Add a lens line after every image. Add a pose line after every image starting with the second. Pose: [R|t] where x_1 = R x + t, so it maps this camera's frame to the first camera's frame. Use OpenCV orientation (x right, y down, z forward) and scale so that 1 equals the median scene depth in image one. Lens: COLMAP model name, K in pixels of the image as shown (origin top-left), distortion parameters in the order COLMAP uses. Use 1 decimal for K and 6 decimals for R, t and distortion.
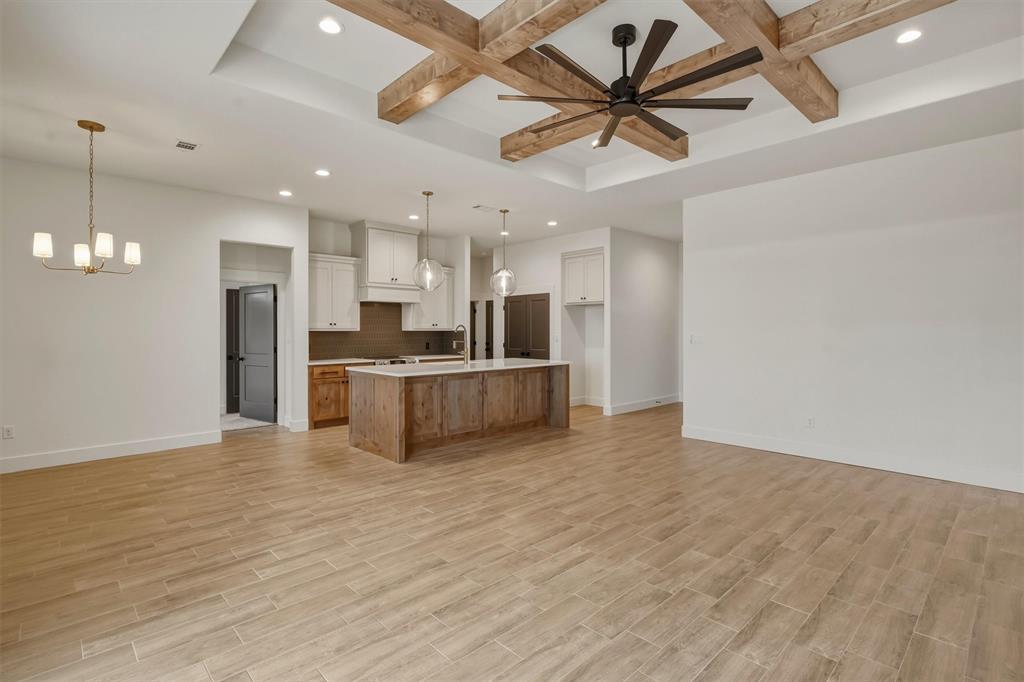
lens RADIAL K [[491.1, 0, 514.1], [0, 491.1, 333.0], [0, 0, 1]] dist [-0.009052, 0.003603]
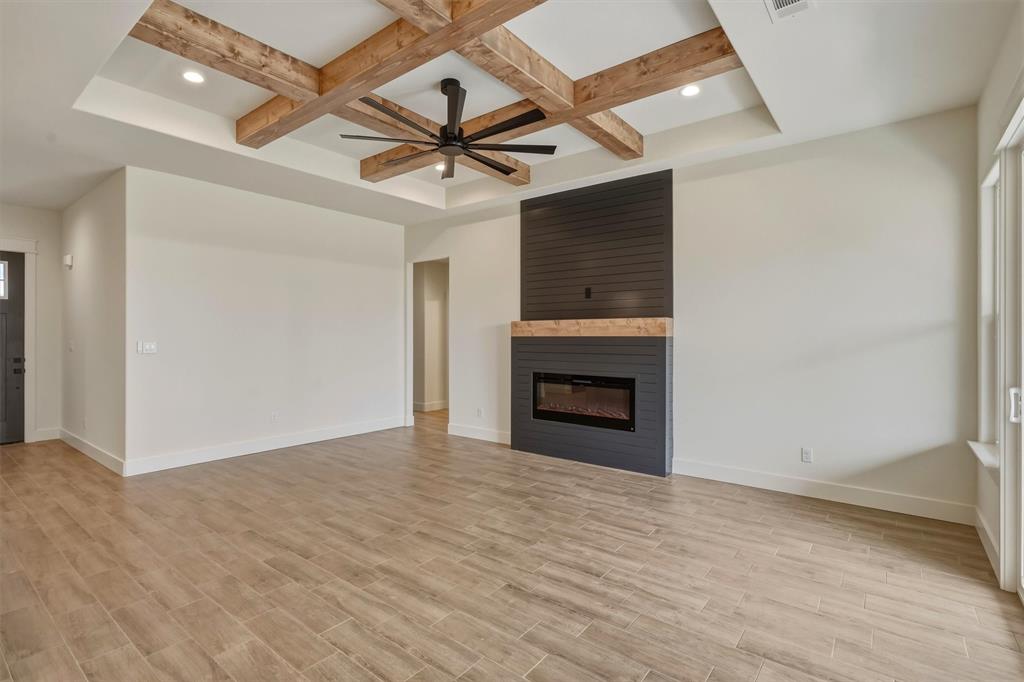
lens RADIAL K [[491.1, 0, 509.3], [0, 491.1, 333.6], [0, 0, 1]] dist [-0.009052, 0.003603]
pose [[-0.140174, 0.005750, 0.990110, -0.580814], [0.005823, 0.999971, -0.004983, -0.002910], [-0.990110, 0.005067, -0.140203, 0.613686]]
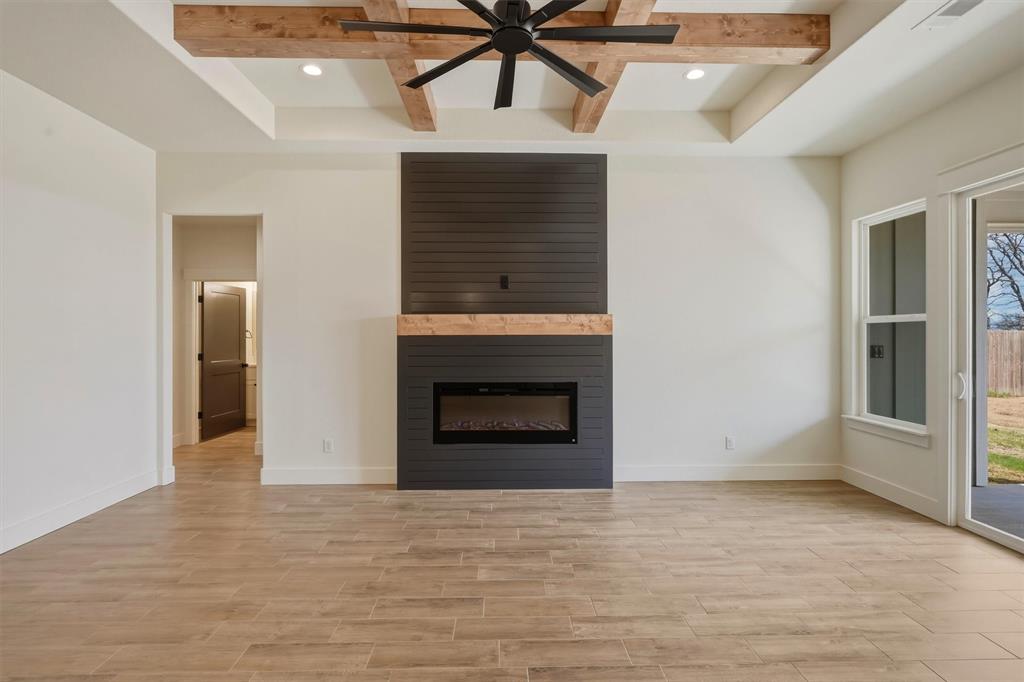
lens RADIAL K [[495.4, 0, 513.3], [0, 495.4, 332.3], [0, 0, 1]] dist [-0.008783, 0.003932]
pose [[-0.742005, 0.005138, 0.670375, -0.169228], [0.005538, 0.999983, -0.001534, -0.004461], [-0.670372, 0.002574, -0.742021, 0.932426]]
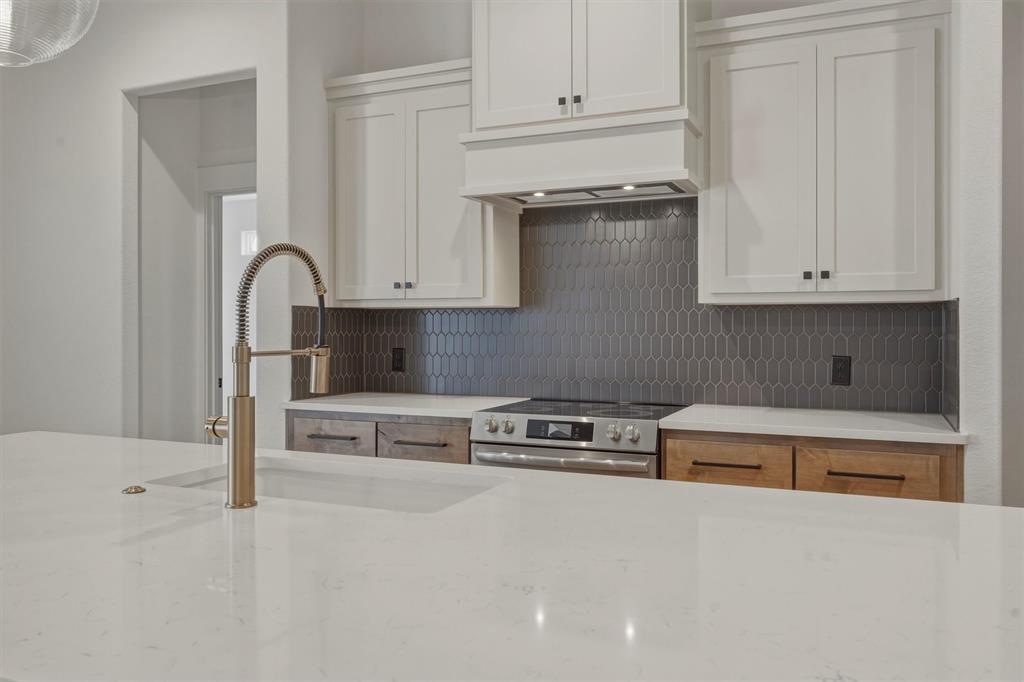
lens RADIAL K [[849.0, 0, 504.8], [0, 849.0, 316.3], [0, 0, 1]] dist [-0.010968, 0.006384]
pose [[0.352052, -0.007356, -0.935951, 0.221212], [-0.003707, 0.999950, -0.009253, 0.009503], [0.935973, 0.006727, 0.352008, 1.178200]]
